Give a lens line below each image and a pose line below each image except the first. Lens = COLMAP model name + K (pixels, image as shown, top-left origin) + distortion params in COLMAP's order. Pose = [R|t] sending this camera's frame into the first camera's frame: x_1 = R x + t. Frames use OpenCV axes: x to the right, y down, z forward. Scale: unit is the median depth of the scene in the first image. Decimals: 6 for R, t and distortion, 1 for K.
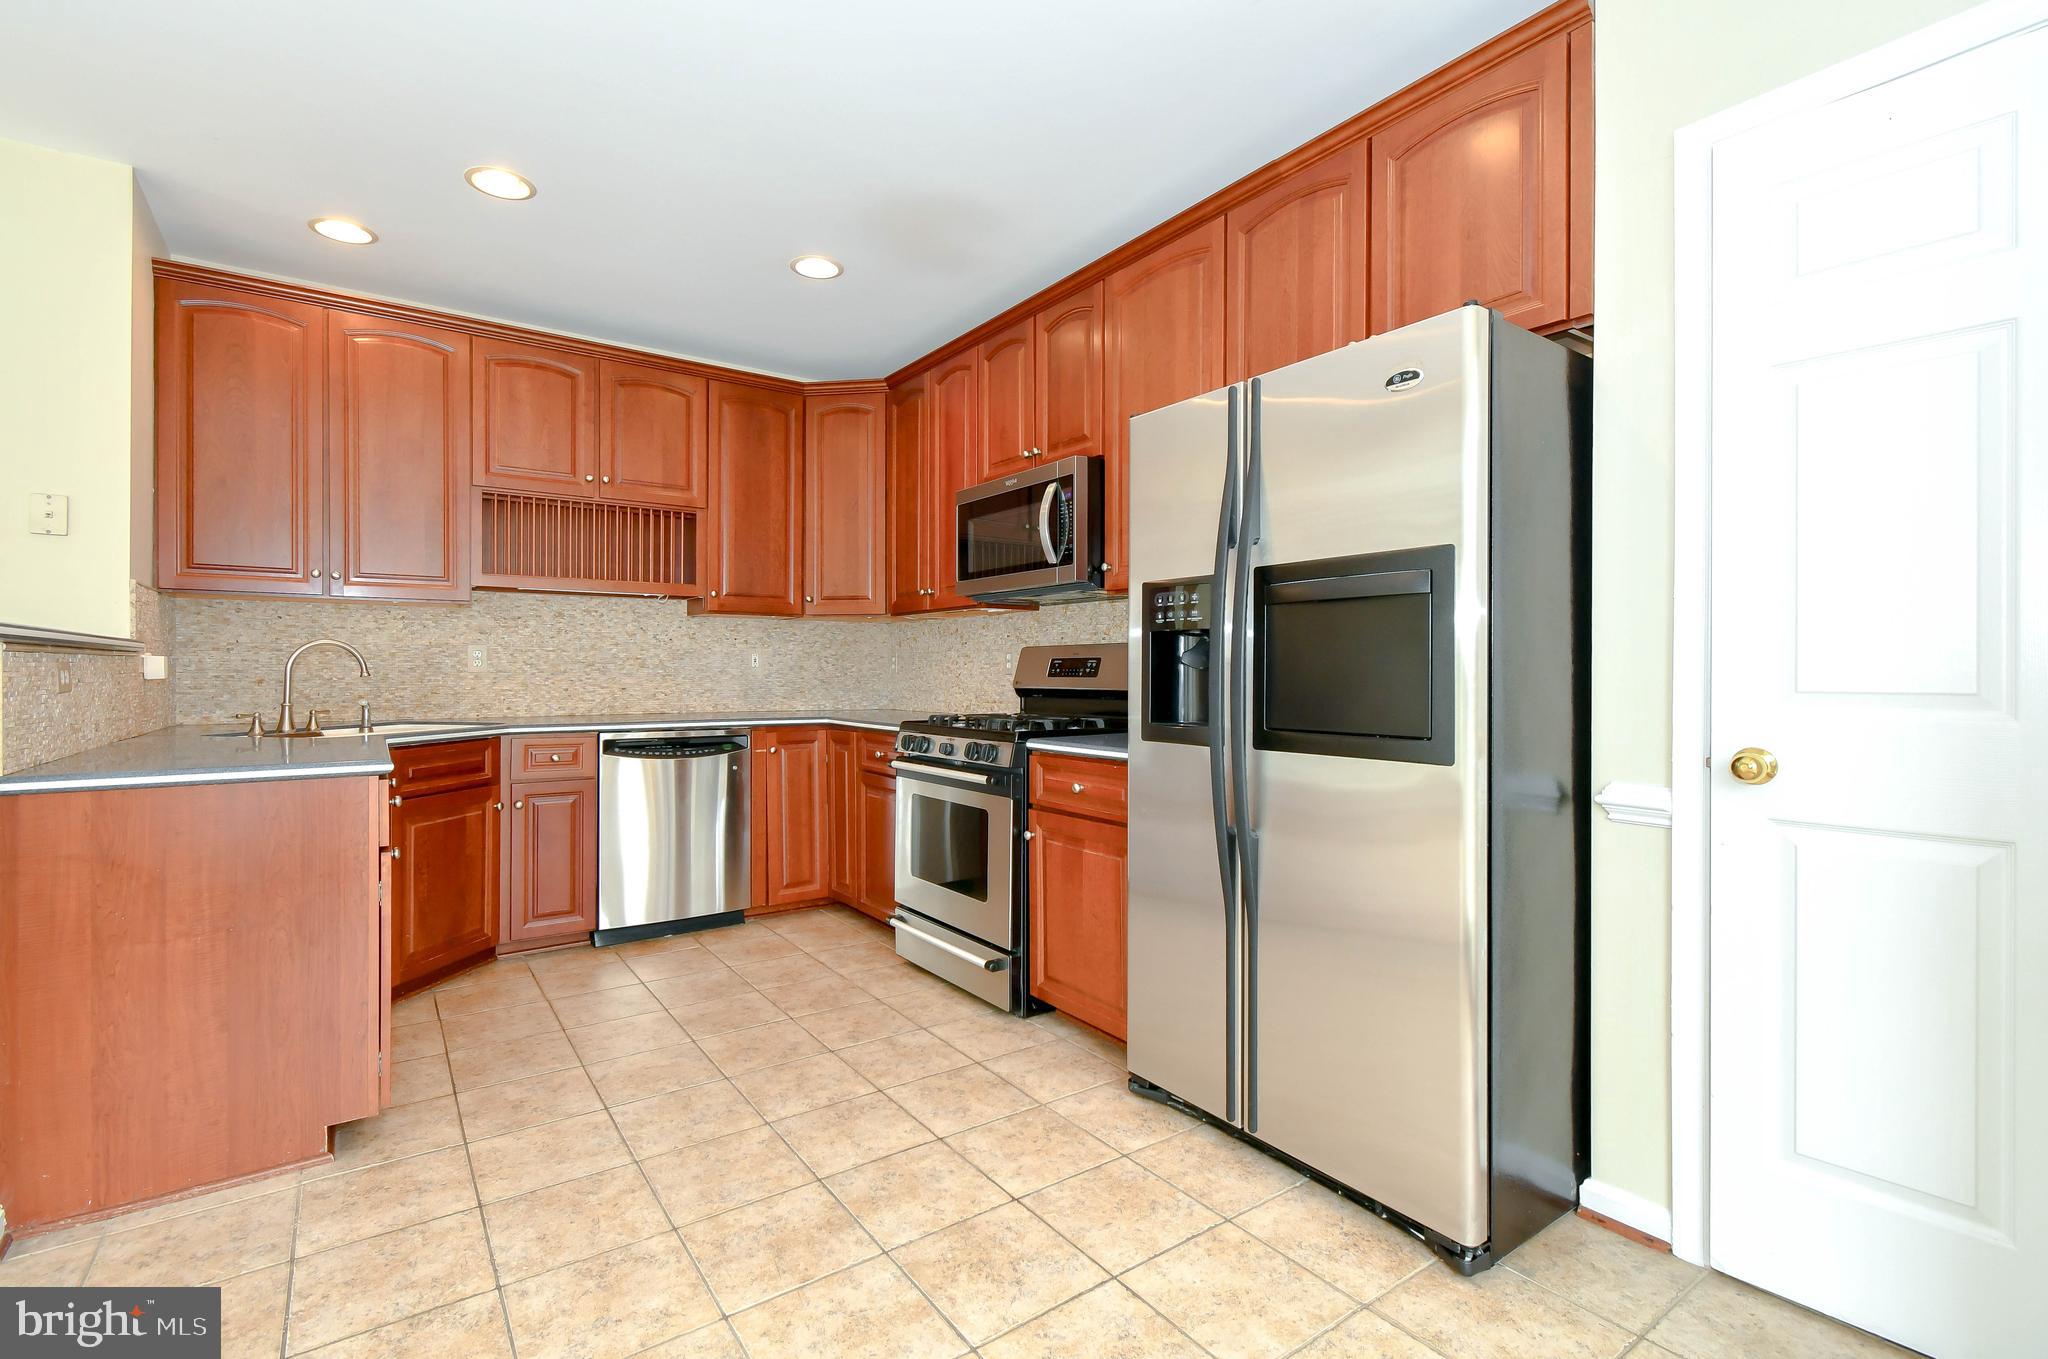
lens RADIAL K [[906.2, 0, 1013.0], [0, 906.2, 674.7], [0, 0, 1]] dist [0.004519, -0.001886]
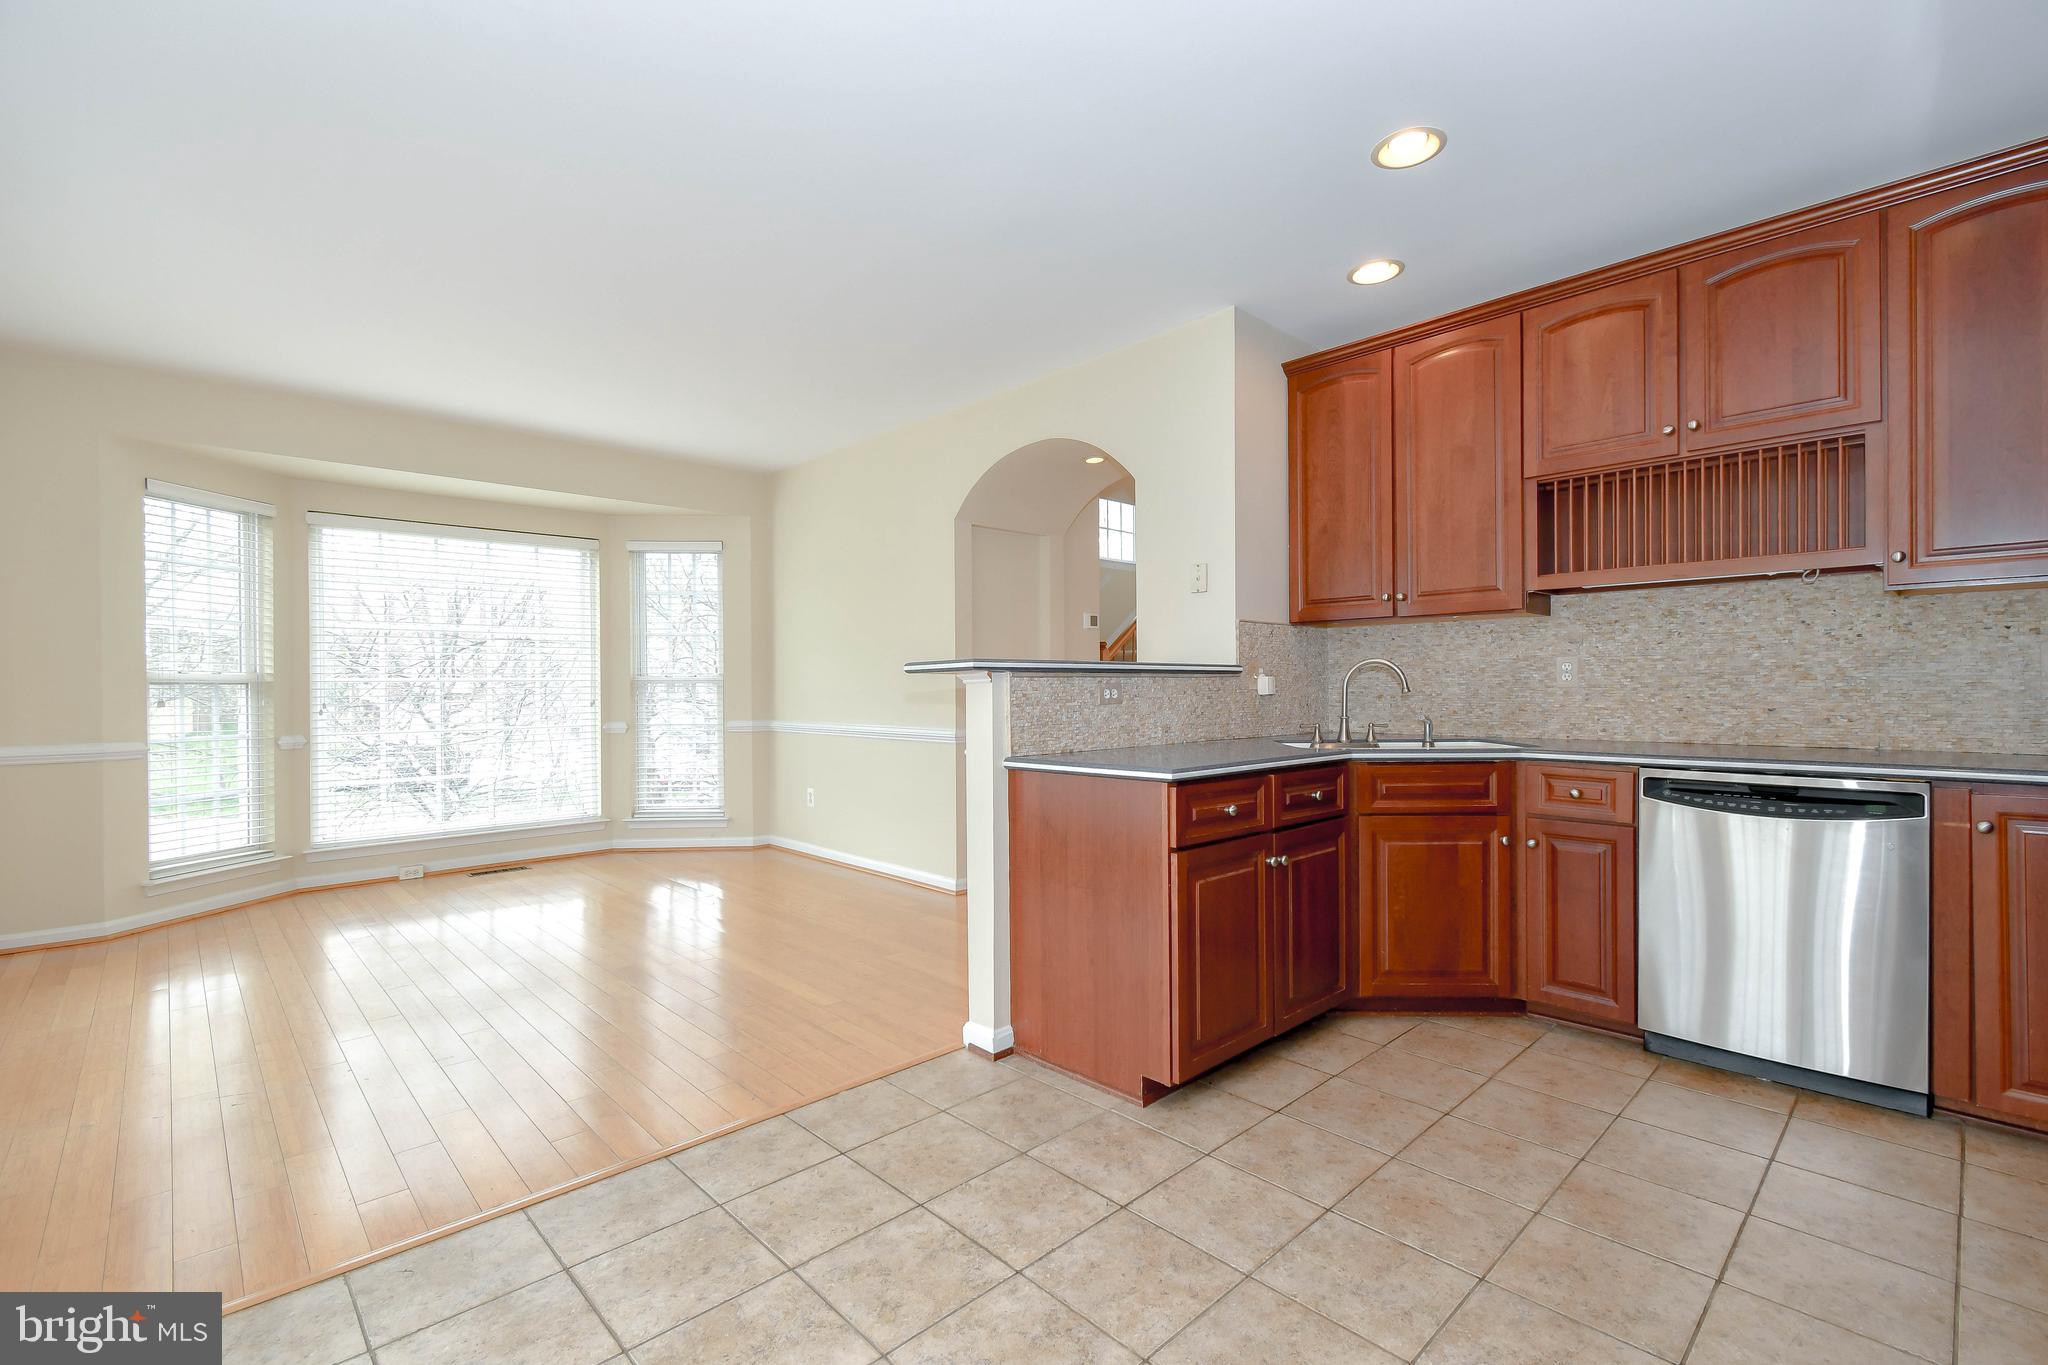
lens RADIAL K [[906.2, 0, 1024.1], [0, 906.2, 695.3], [0, 0, 1]] dist [0.004519, -0.001886]
pose [[0.145763, 0.005626, -0.989304, 0.222391], [0.002516, 0.999978, 0.006058, -0.001992], [0.989316, -0.003372, 0.145746, 0.397074]]
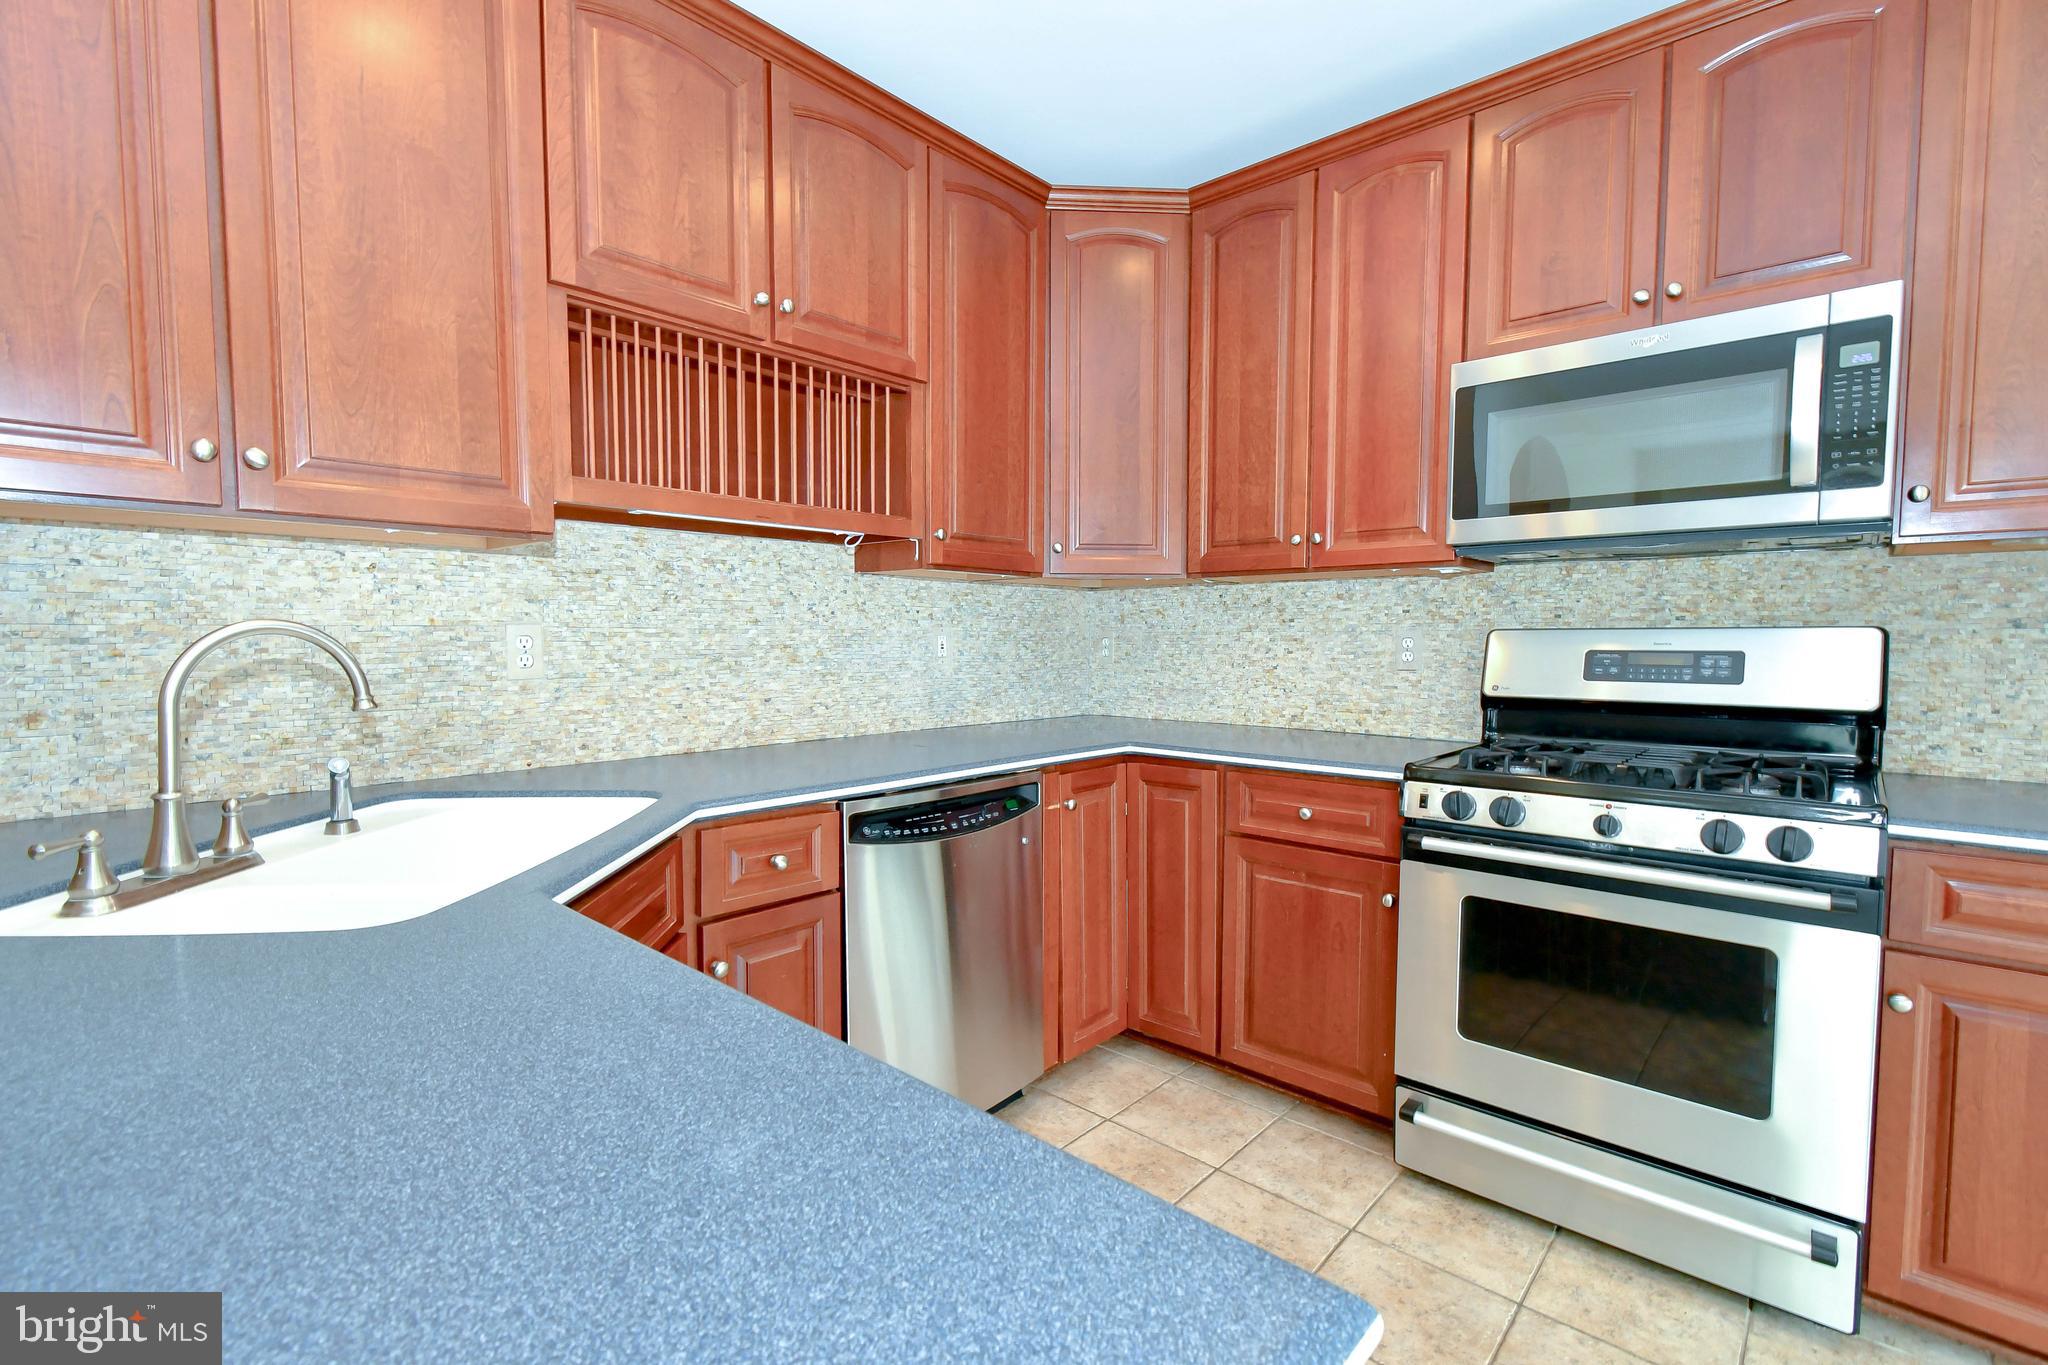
lens RADIAL K [[906.2, 0, 1031.2], [0, 906.2, 690.2], [0, 0, 1]] dist [0.004519, -0.001886]
pose [[0.975604, -0.014128, 0.219083, -0.478732], [0.002174, 0.998500, 0.054708, -0.026166], [-0.219528, -0.052897, 0.974171, 0.503279]]
